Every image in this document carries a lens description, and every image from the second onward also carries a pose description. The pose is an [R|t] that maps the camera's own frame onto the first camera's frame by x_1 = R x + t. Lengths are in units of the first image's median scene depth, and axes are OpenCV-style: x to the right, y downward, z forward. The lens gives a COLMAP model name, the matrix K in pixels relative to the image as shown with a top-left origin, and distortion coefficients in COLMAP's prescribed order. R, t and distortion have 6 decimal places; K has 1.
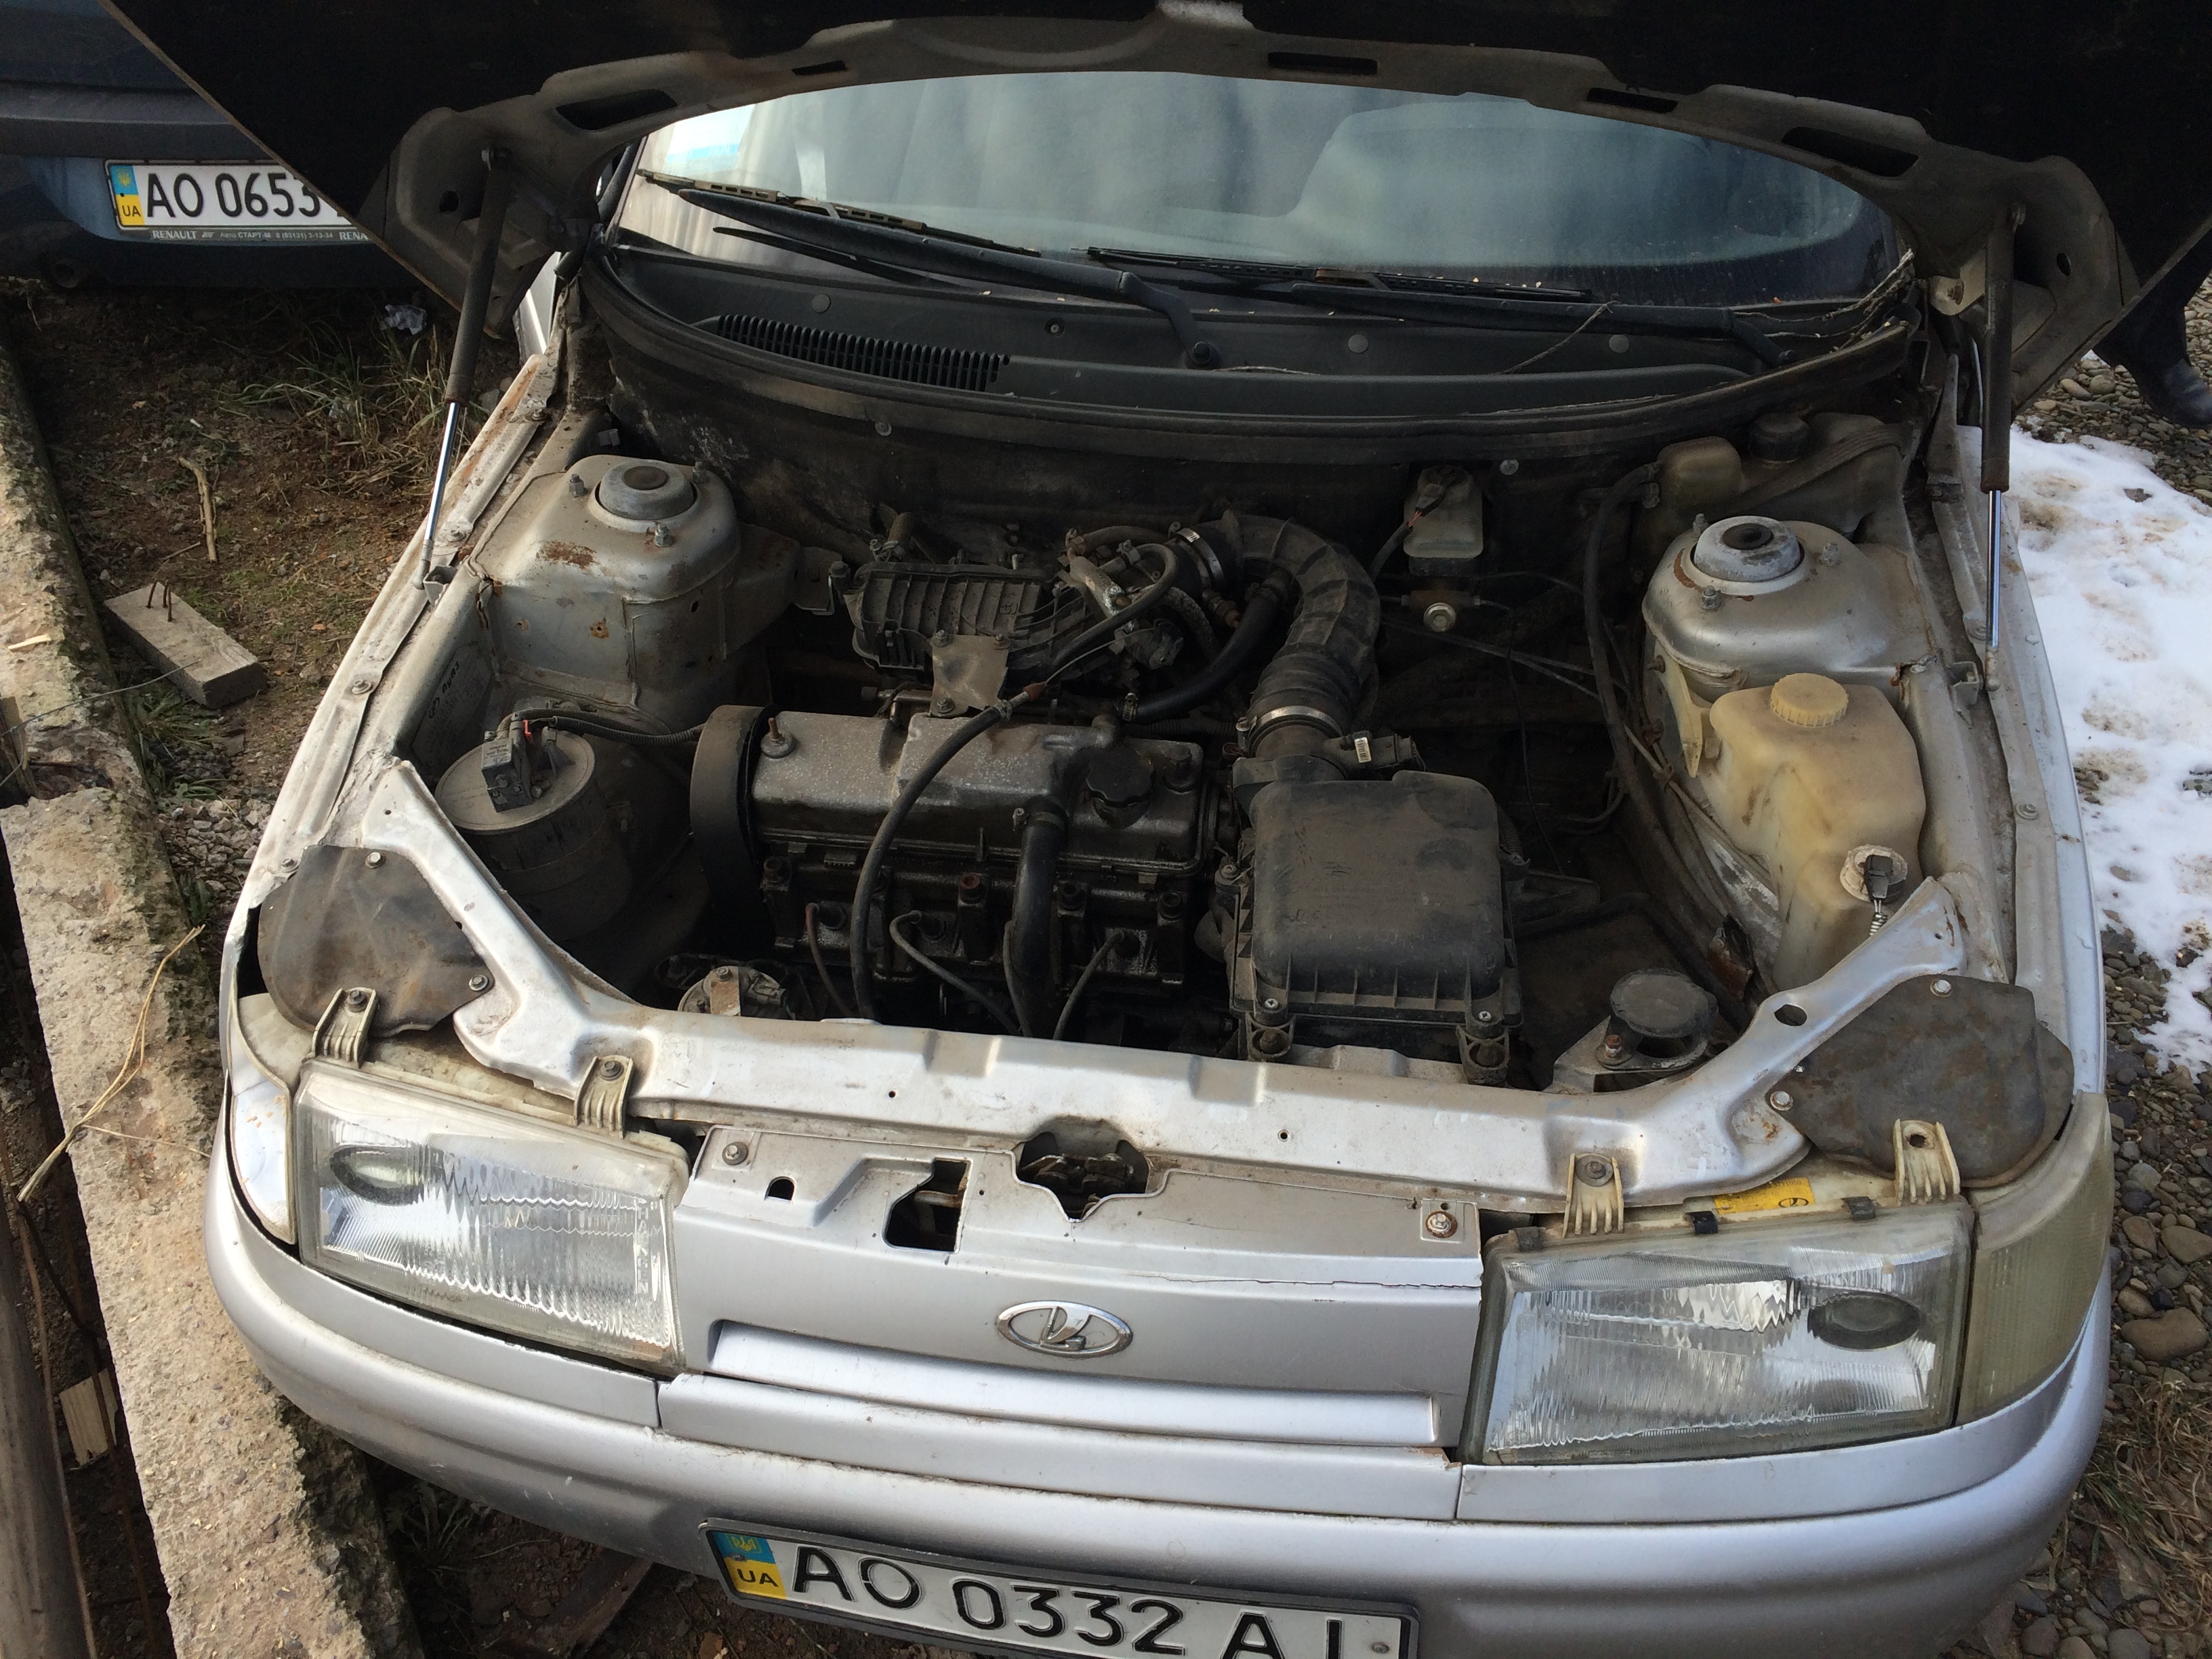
lens RADIAL K [[1906.3, 0, 1106.0], [0, 1906.3, 829.5], [0, 0, 1]] dist [0.018443, 0.005009]
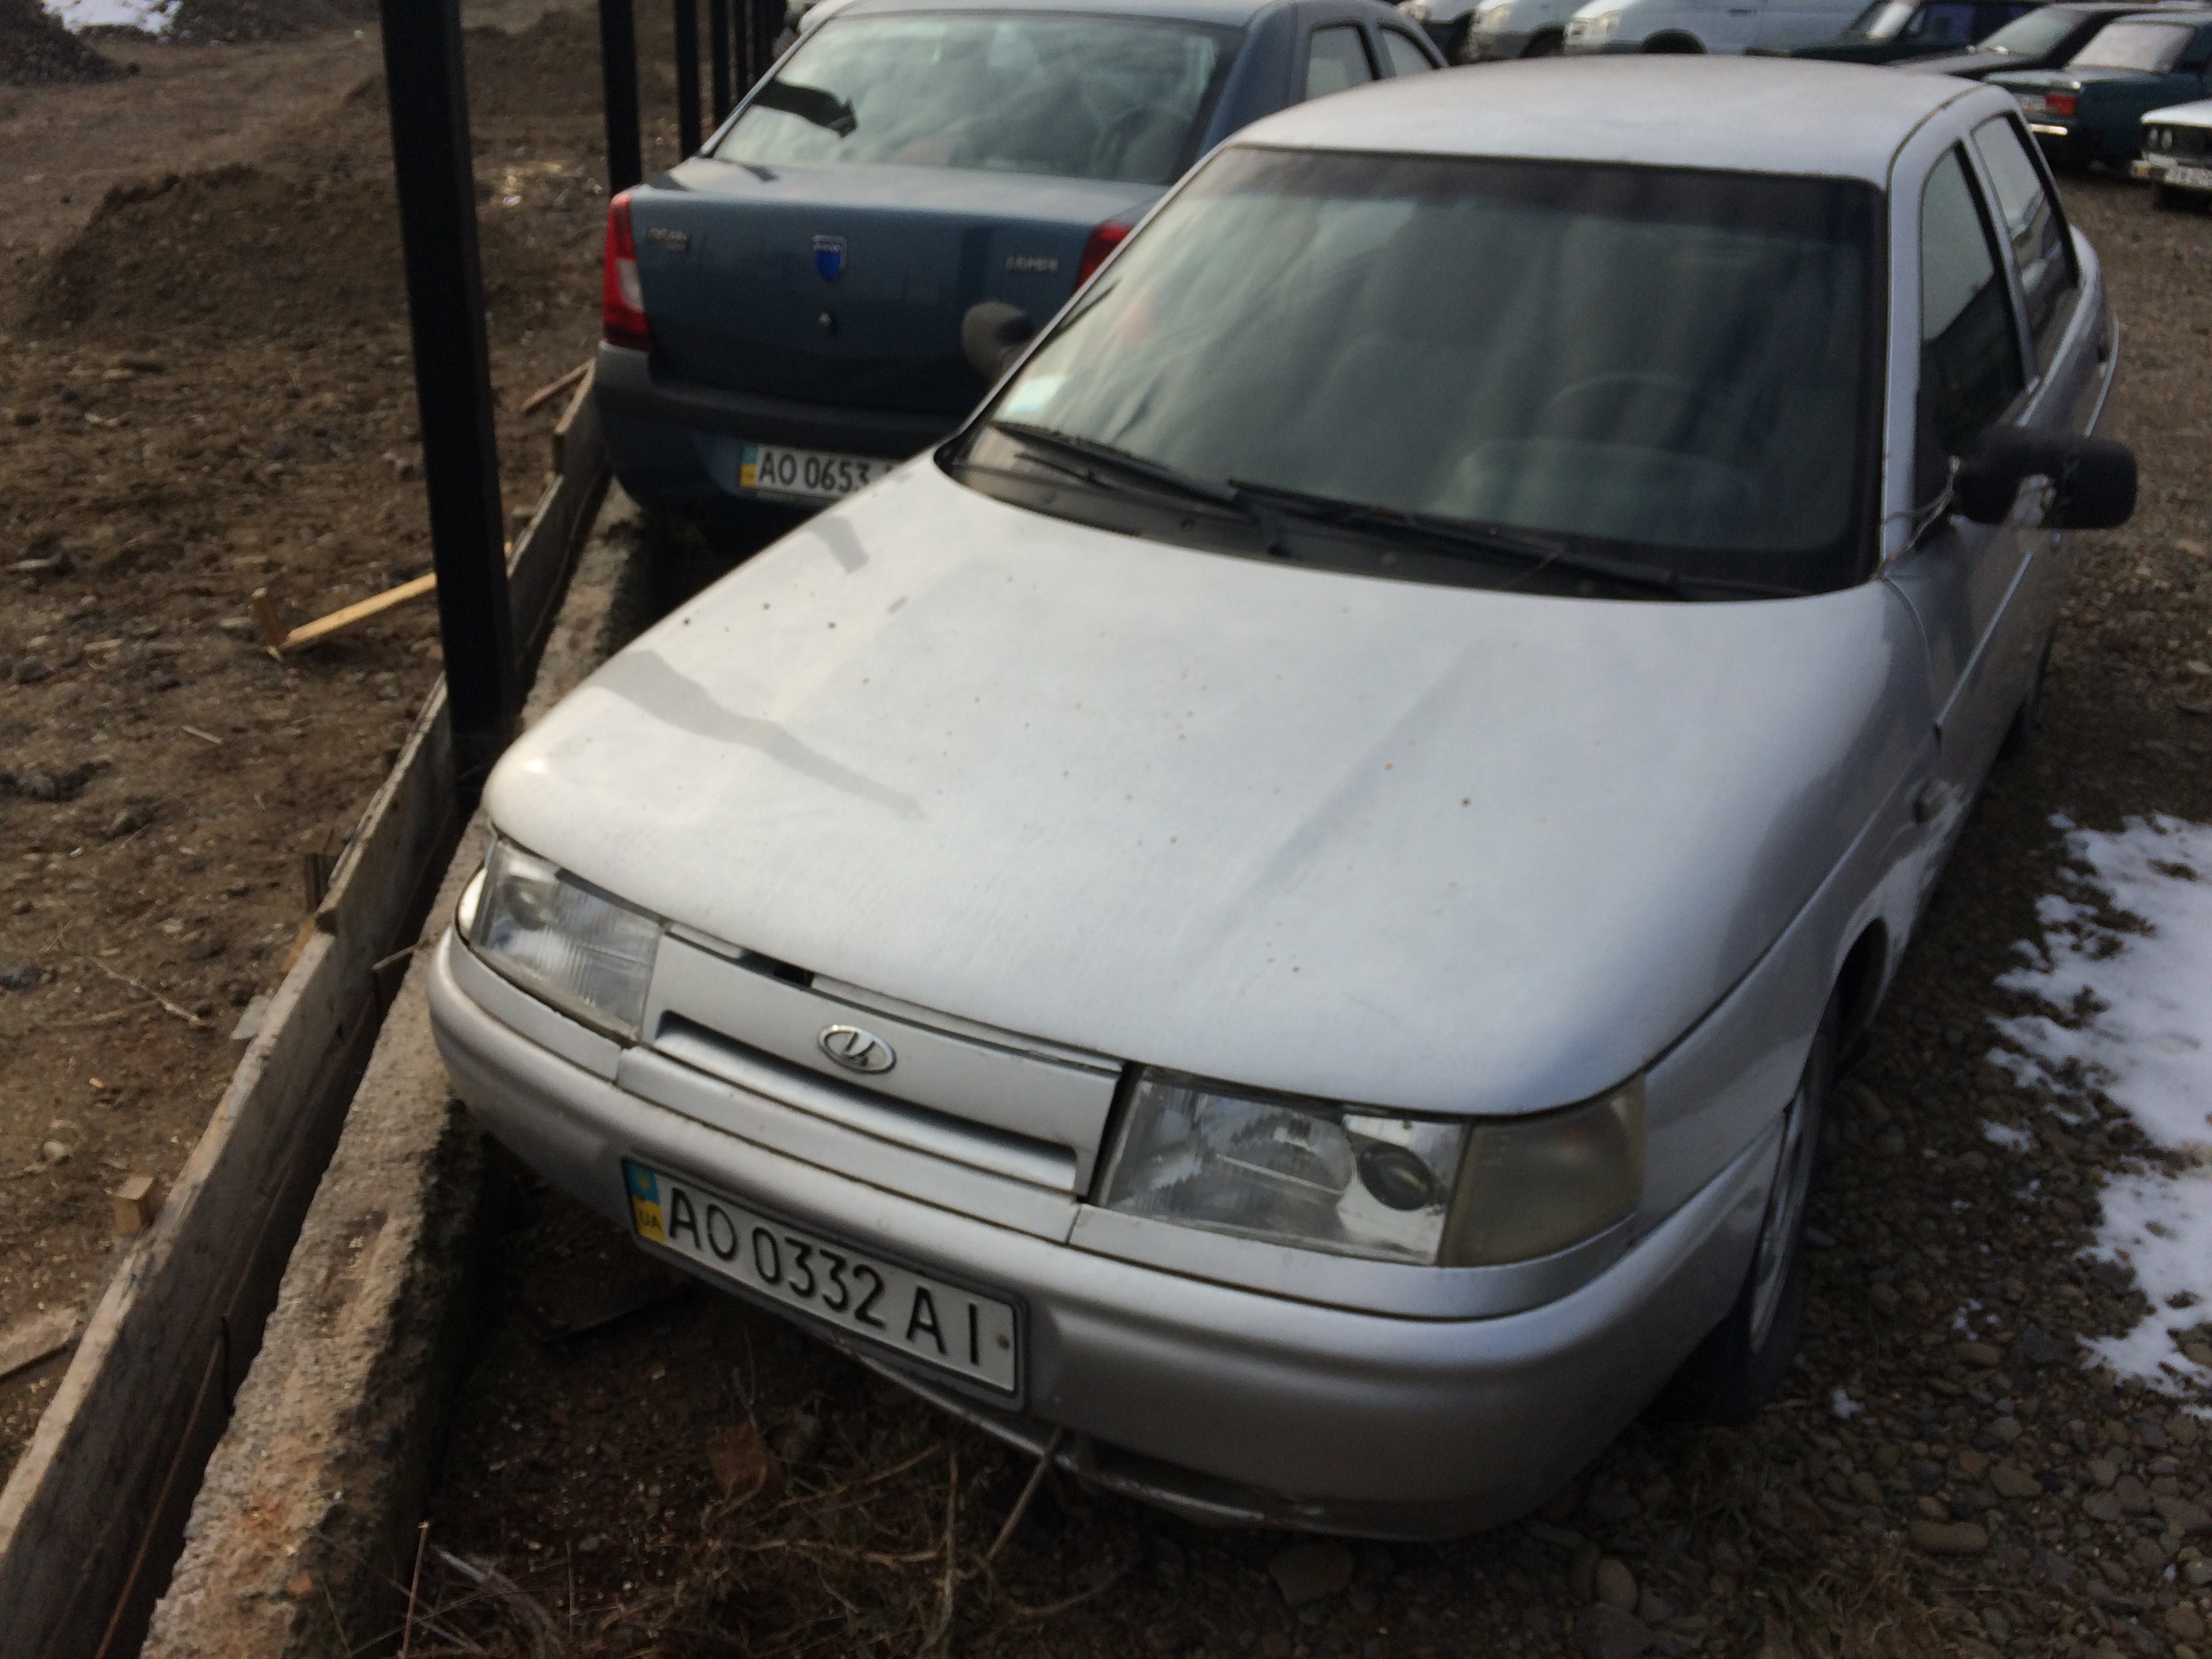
lens RADIAL K [[1882.1, 0, 1106.0], [0, 1882.1, 829.5], [0, 0, 1]] dist [0.051769, 0.001278]
pose [[0.924498, 0.184217, -0.333719, 0.552226], [-0.263953, 0.940998, -0.211783, 0.330994], [0.275015, 0.283879, 0.918575, -0.280837]]
